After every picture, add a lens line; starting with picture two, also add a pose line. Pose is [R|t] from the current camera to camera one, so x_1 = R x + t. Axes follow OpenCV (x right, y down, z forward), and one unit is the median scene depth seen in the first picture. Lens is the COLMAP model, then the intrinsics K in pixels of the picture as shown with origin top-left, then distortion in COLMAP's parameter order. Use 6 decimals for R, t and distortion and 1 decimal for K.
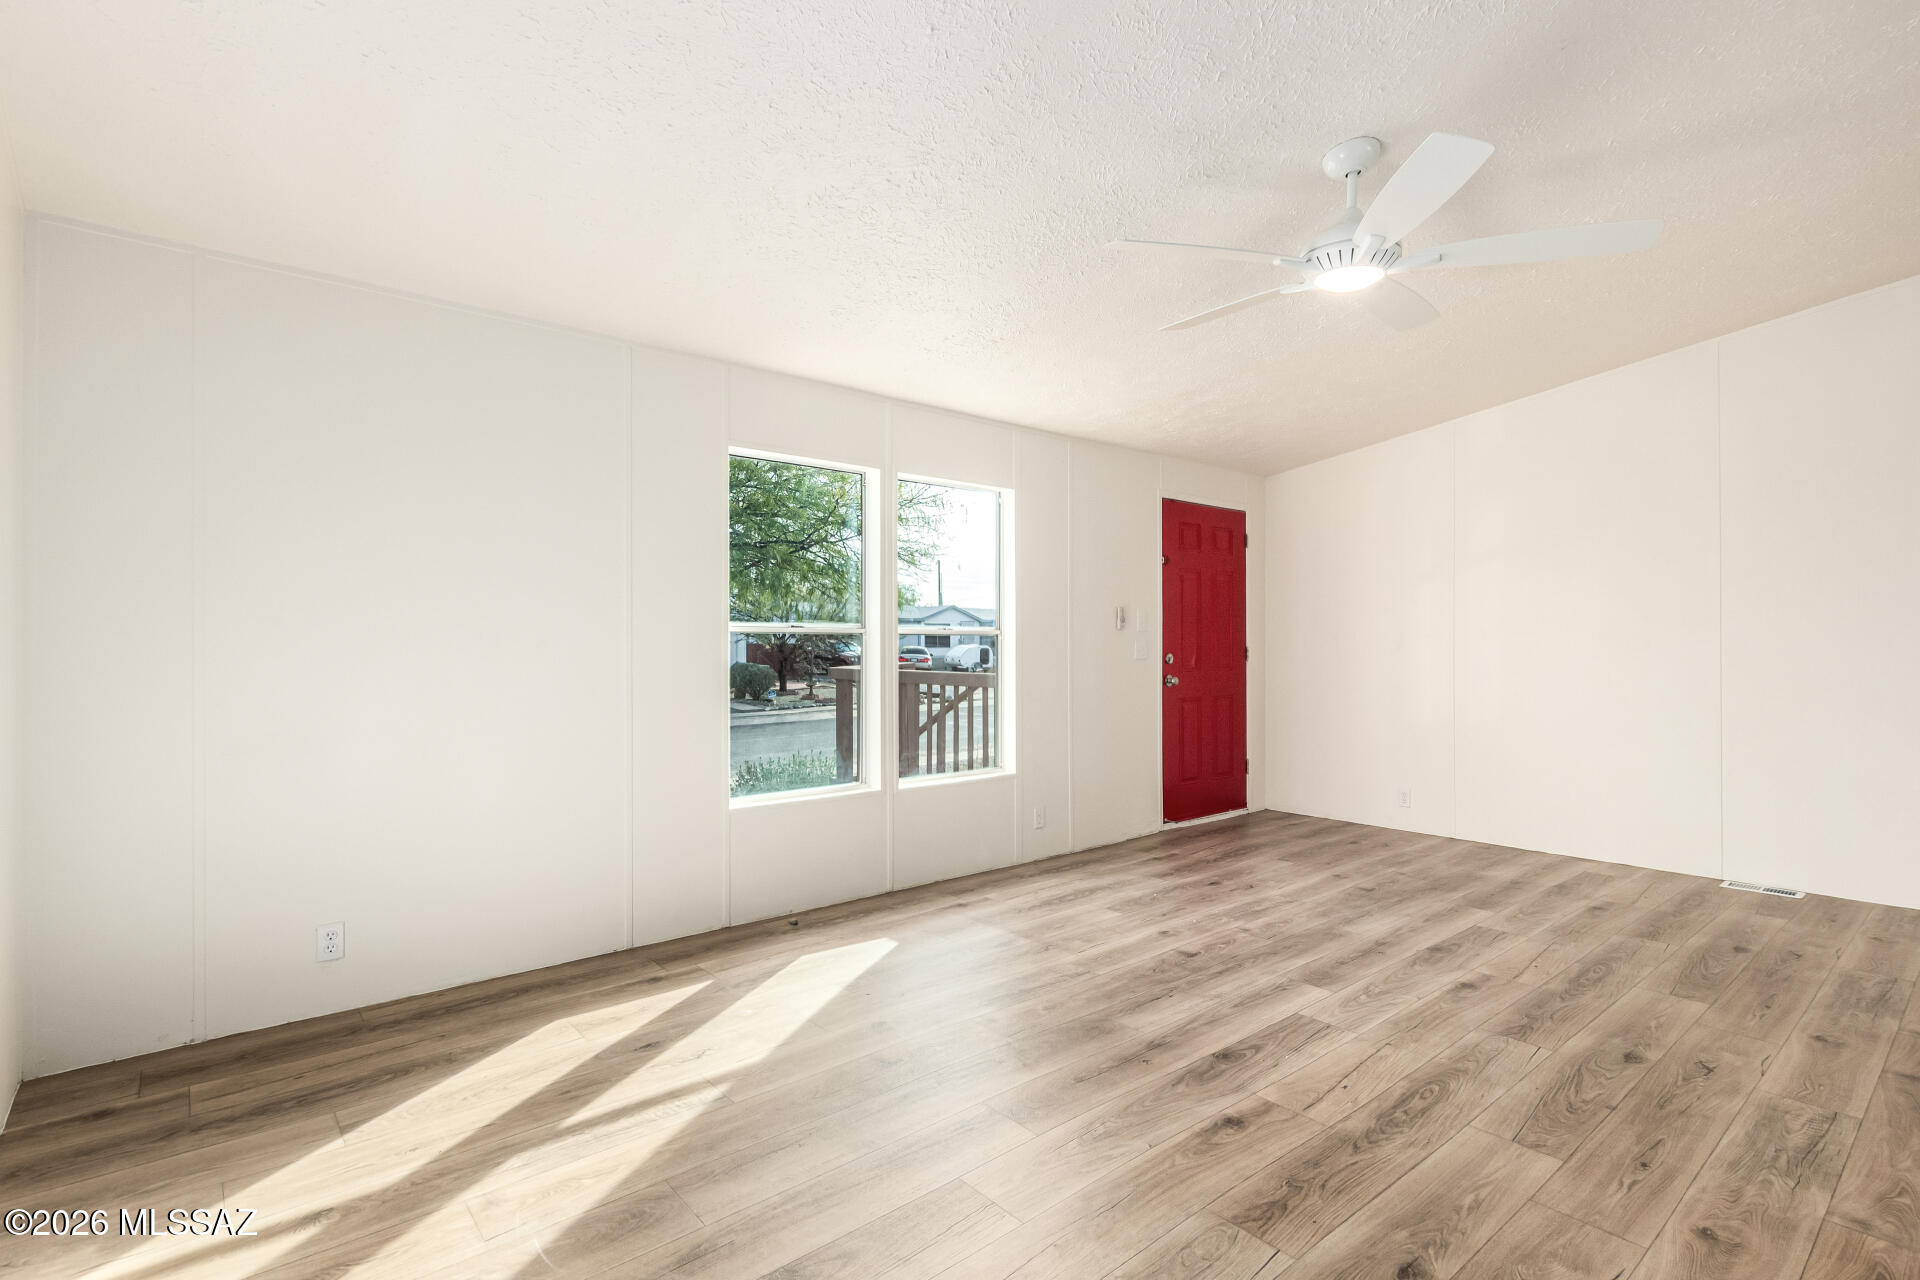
lens RADIAL K [[916.2, 0, 974.2], [0, 916.2, 644.9], [0, 0, 1]] dist [0.010977, -0.002091]
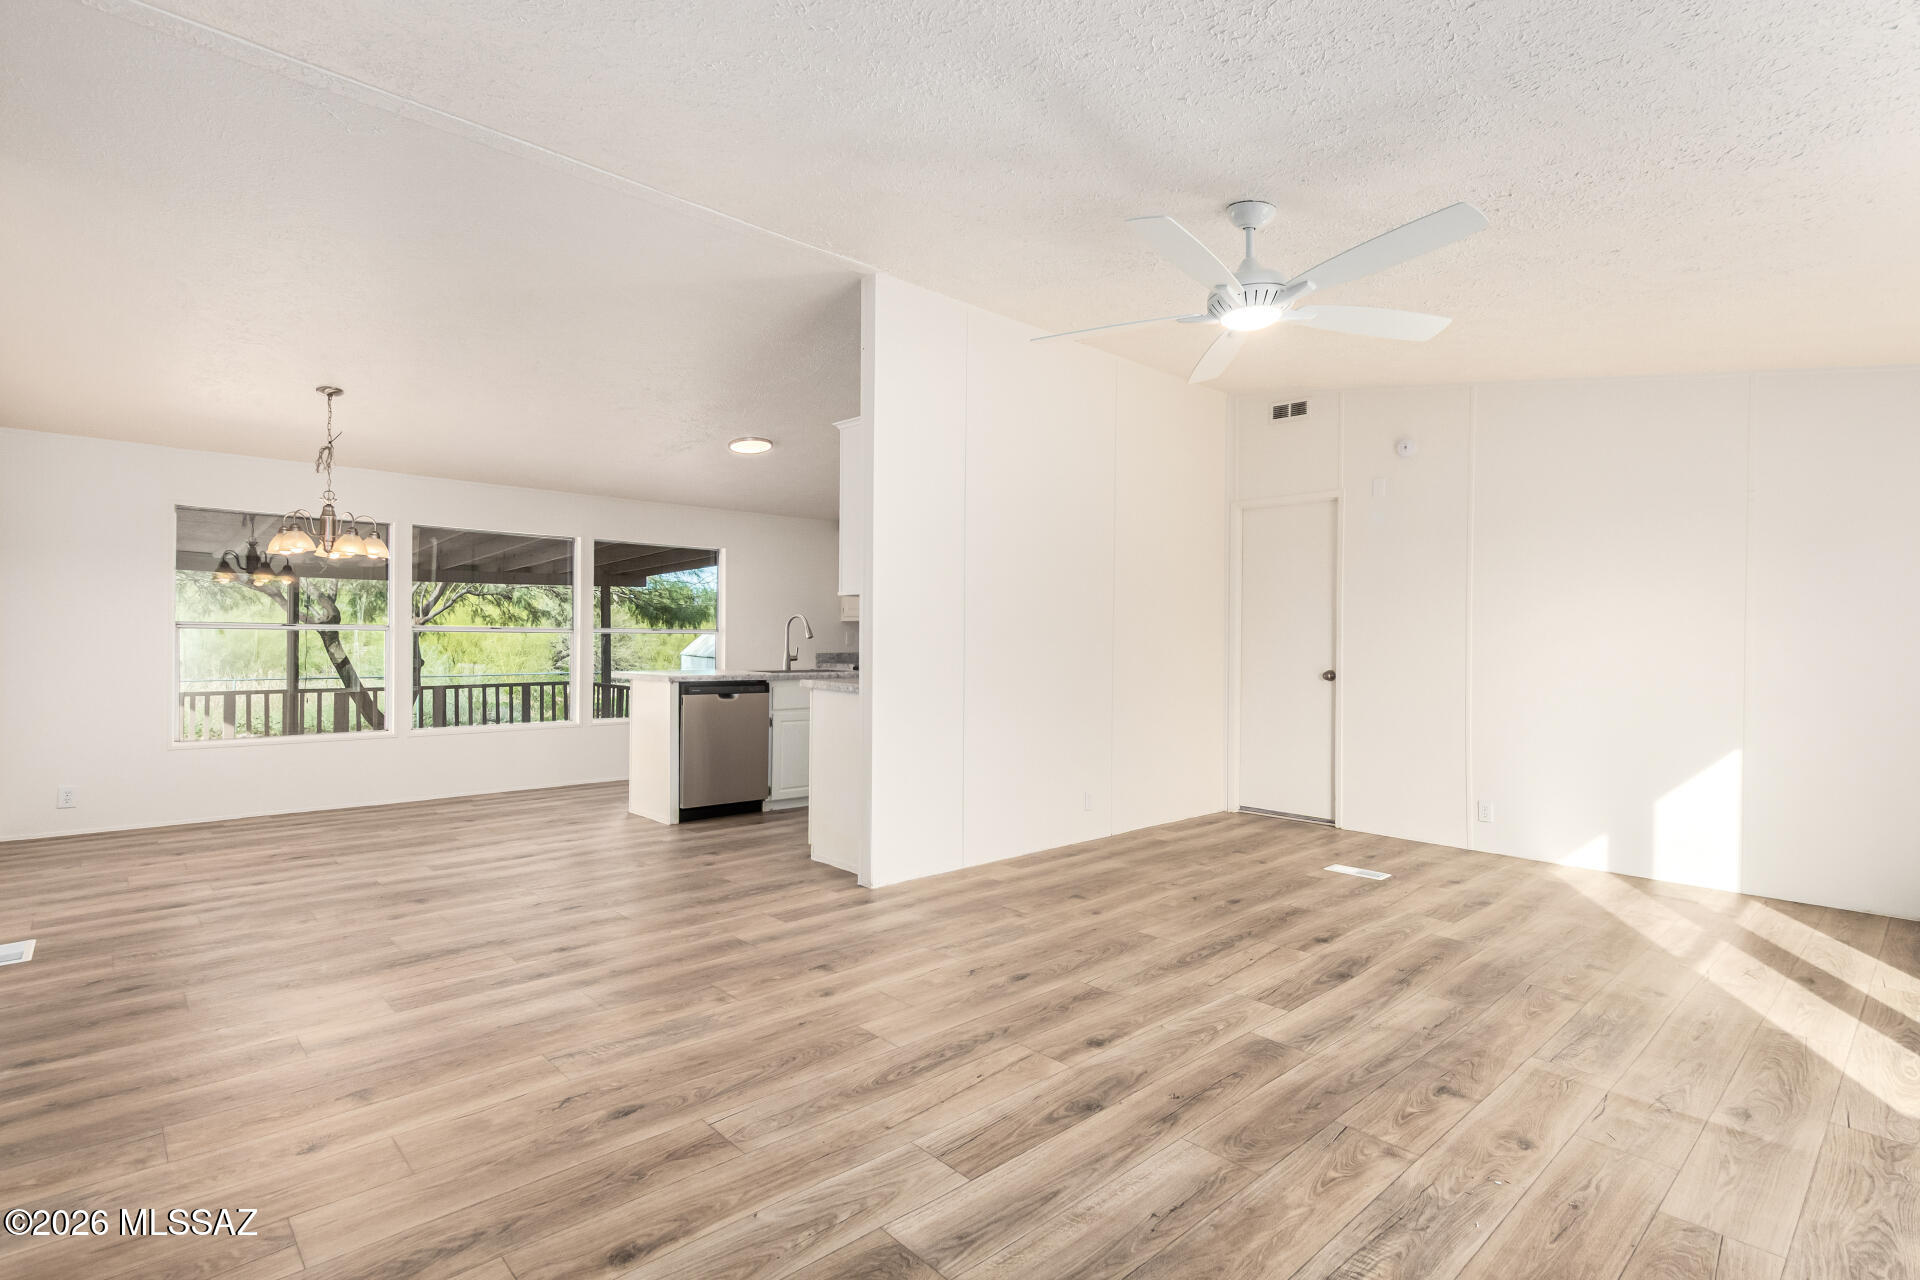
lens RADIAL K [[943.7, 0, 988.5], [0, 943.7, 639.8], [0, 0, 1]] dist [0.023698, -0.008659]
pose [[-0.998044, -0.013095, -0.061123, 0.681858], [-0.013136, 0.999914, 0.000267, -0.002042], [0.061114, 0.001070, -0.998130, 1.836421]]
